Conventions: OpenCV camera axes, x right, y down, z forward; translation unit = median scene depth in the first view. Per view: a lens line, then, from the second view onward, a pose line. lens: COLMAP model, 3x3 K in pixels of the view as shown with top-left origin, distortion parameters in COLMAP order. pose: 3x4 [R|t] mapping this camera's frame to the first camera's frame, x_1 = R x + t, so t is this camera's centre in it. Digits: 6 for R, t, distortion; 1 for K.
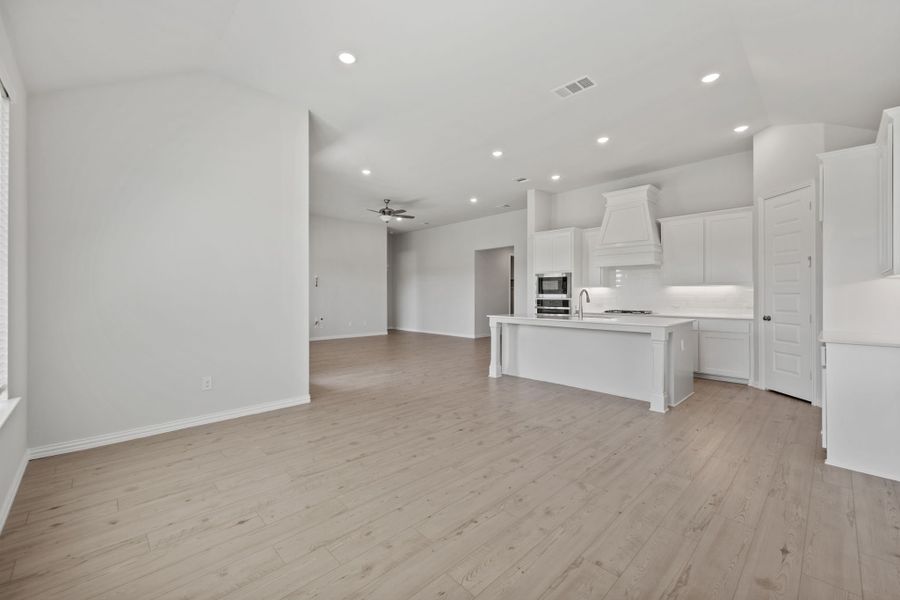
lens RADIAL K [[373.5, 0, 438.9], [0, 373.5, 294.6], [0, 0, 1]] dist [0.000210, -0.000010]
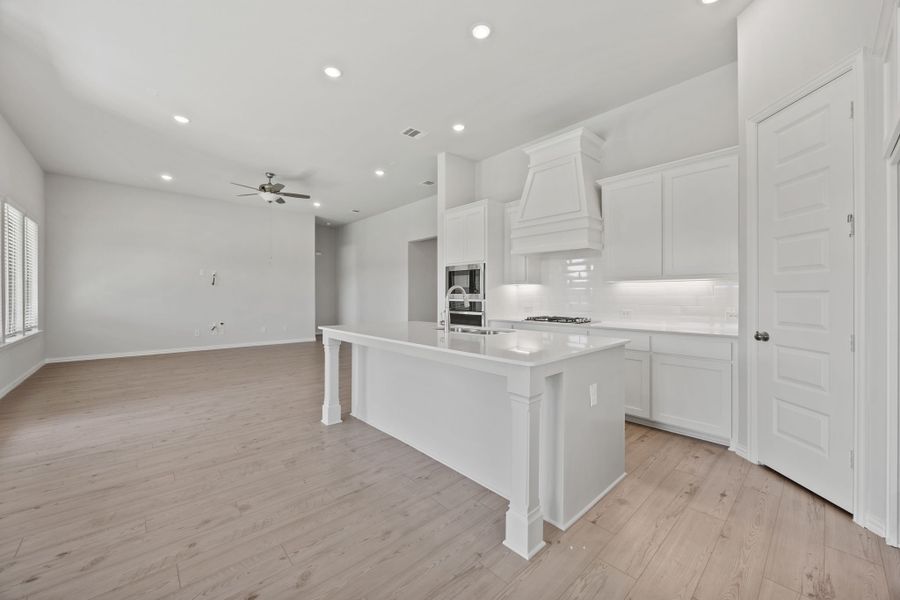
lens RADIAL K [[349.8, 0, 445.4], [0, 349.8, 296.5], [0, 0, 1]] dist [-0.009753, 0.001087]
pose [[0.999896, 0.001353, -0.014384, 0.334852], [-0.001316, 0.999996, 0.002596, 0.002782], [0.014387, -0.002577, 0.999893, 0.385083]]
